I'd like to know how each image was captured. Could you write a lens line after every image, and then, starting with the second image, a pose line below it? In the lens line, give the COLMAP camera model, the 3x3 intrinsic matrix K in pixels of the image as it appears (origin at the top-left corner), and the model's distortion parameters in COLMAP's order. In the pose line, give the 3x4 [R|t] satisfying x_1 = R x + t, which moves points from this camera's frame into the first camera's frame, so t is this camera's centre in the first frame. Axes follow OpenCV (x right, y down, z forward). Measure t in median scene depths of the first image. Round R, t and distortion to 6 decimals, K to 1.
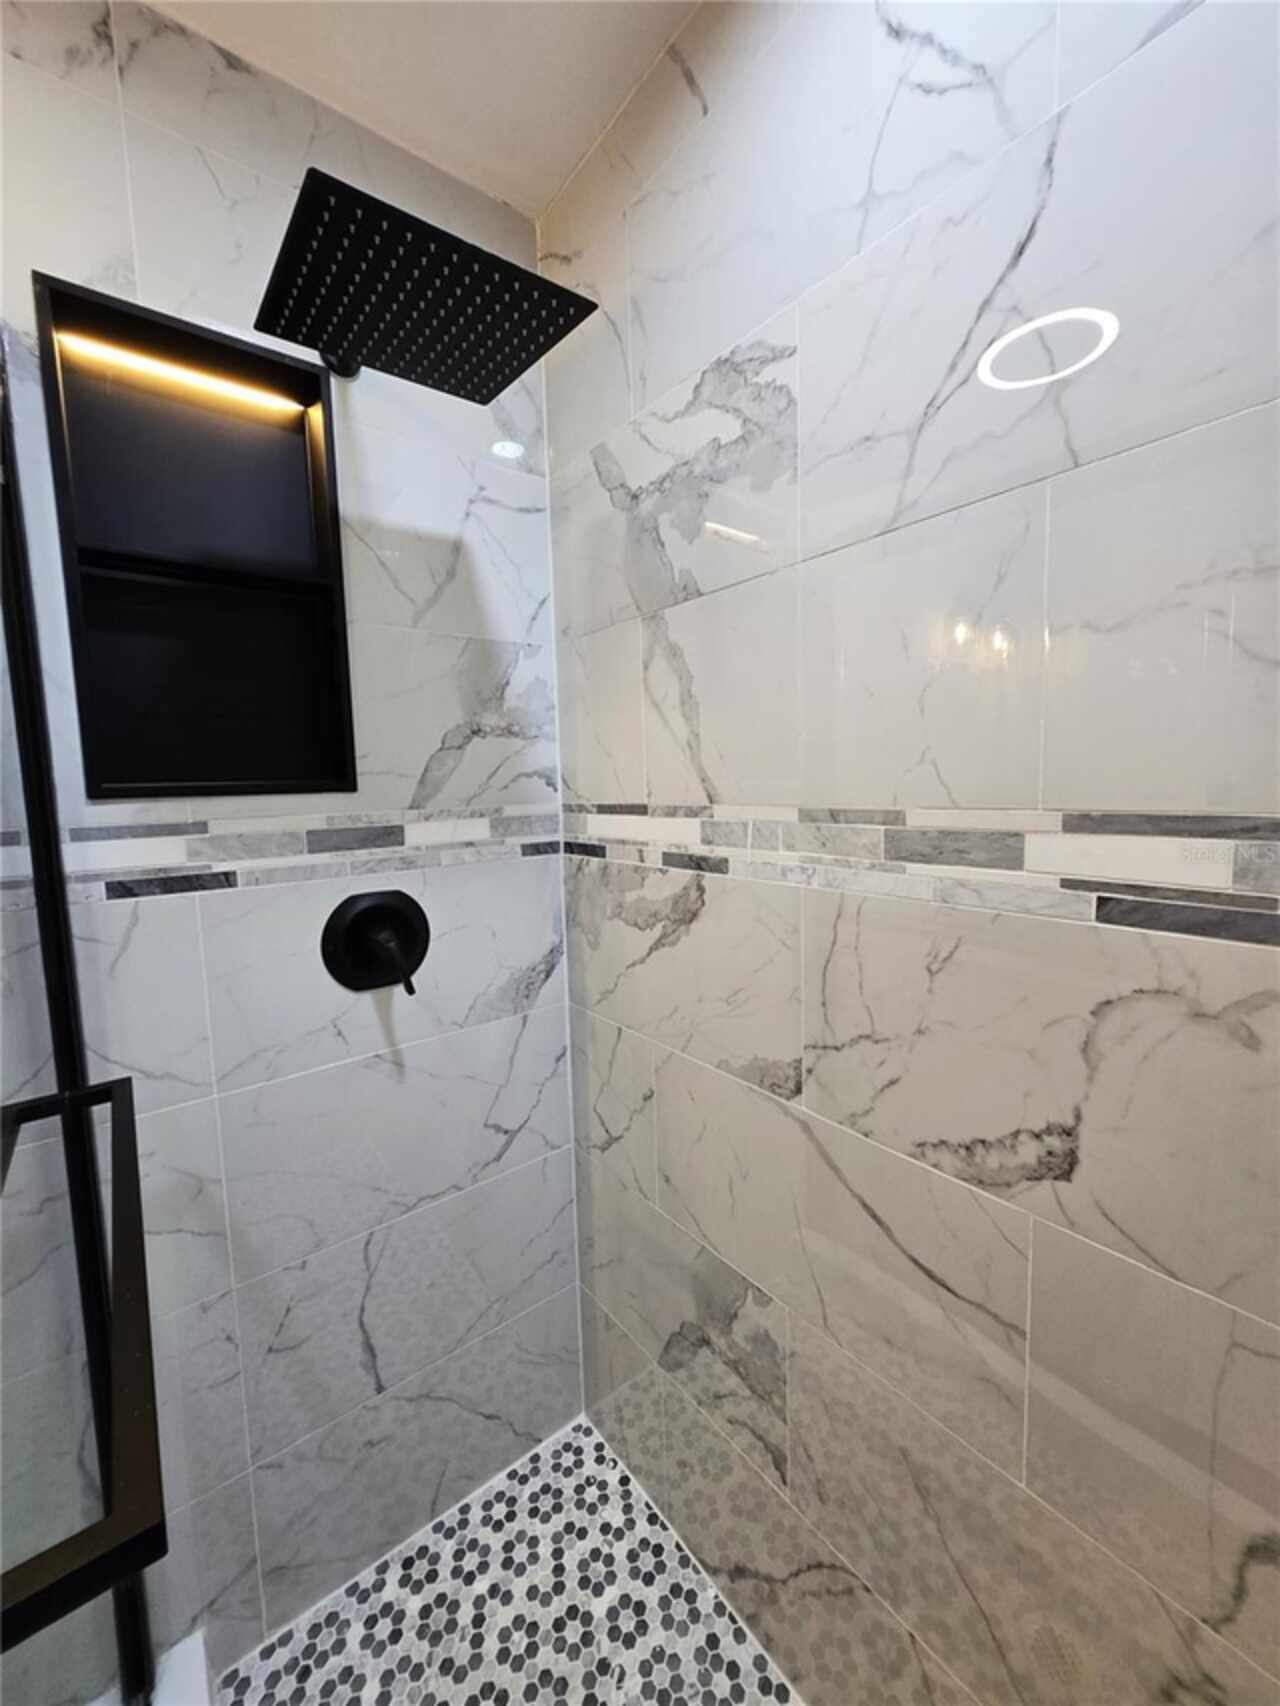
lens RADIAL K [[667.6, 0, 641.9], [0, 667.6, 842.2], [0, 0, 1]] dist [0.002669, -0.000516]
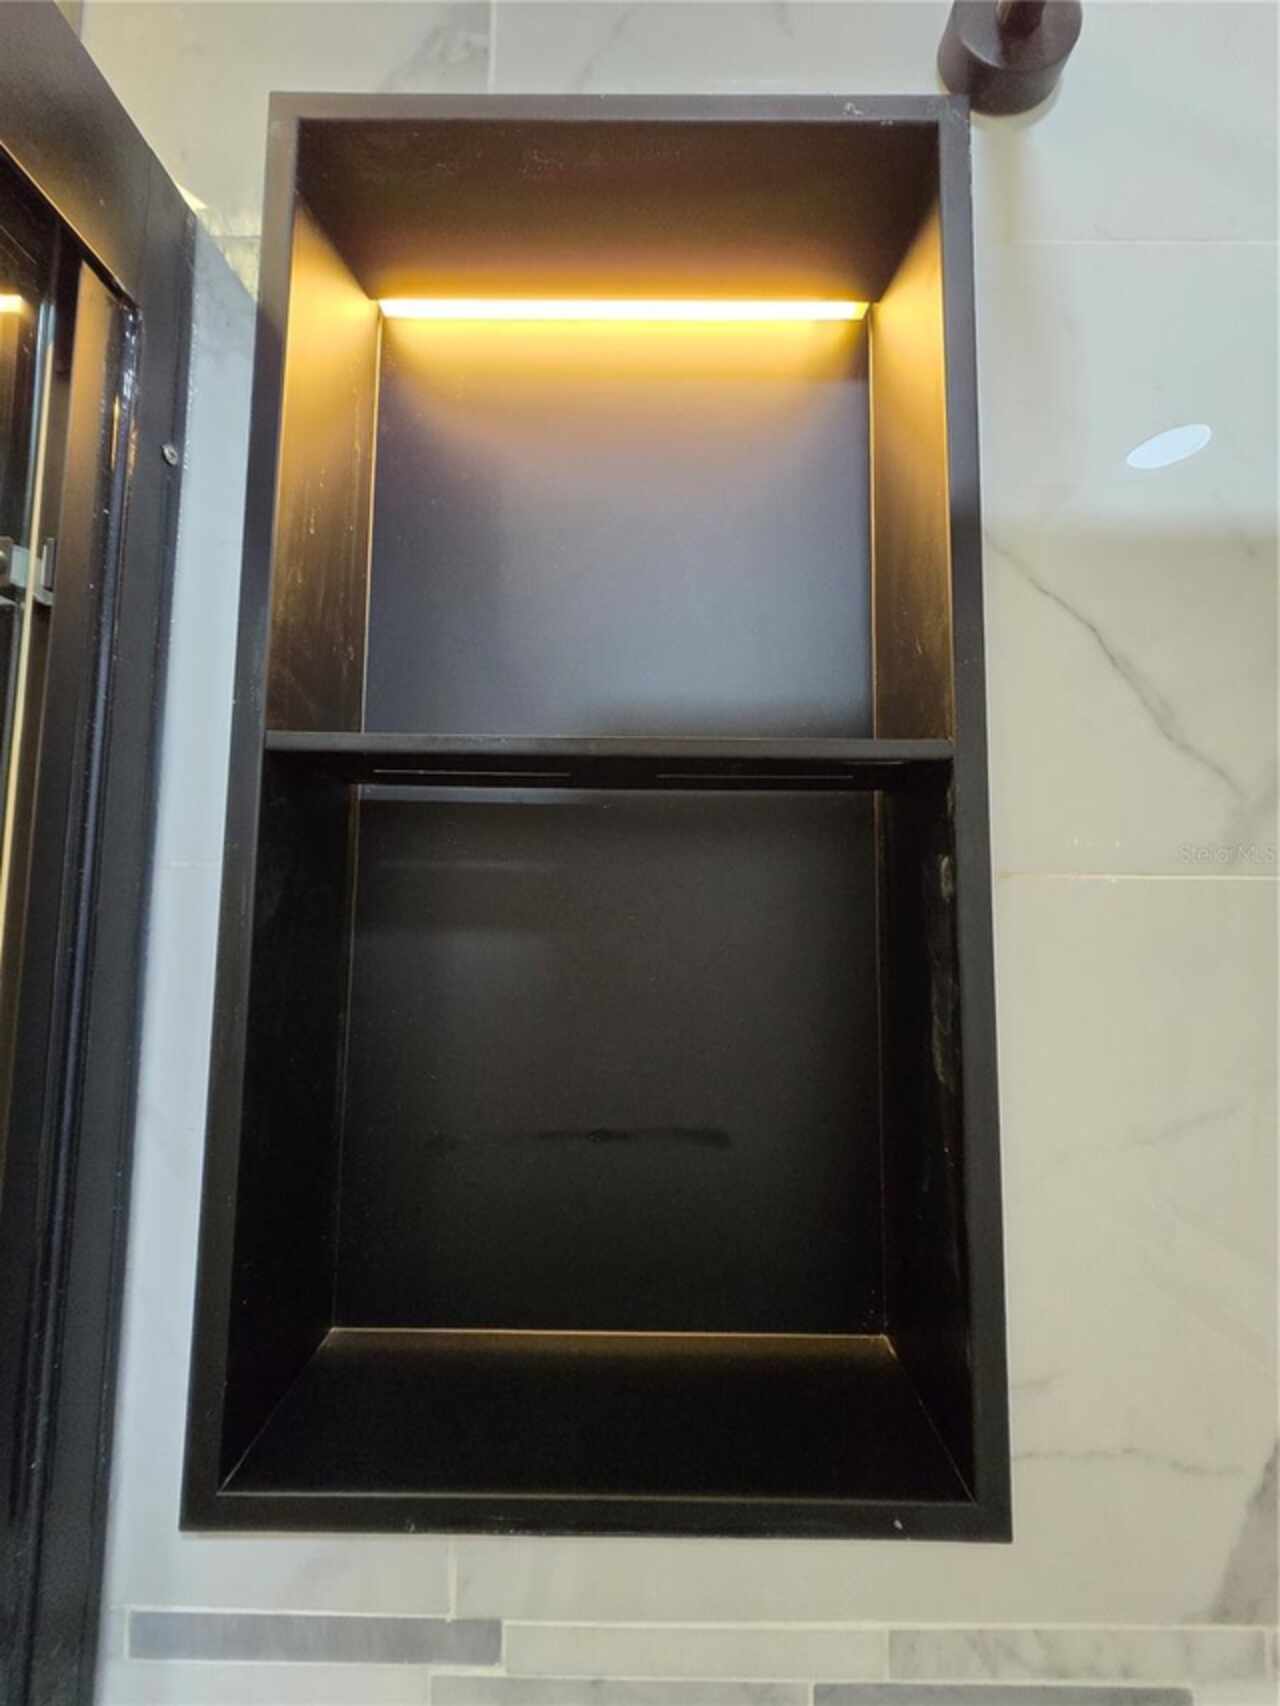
lens RADIAL K [[667.6, 0, 650.9], [0, 667.6, 853.7], [0, 0, 1]] dist [0.002669, -0.000516]
pose [[0.785928, -0.018108, -0.618053, -0.354257], [-0.089803, 0.985630, -0.143072, -0.267039], [0.611762, 0.167947, 0.773008, 0.647120]]
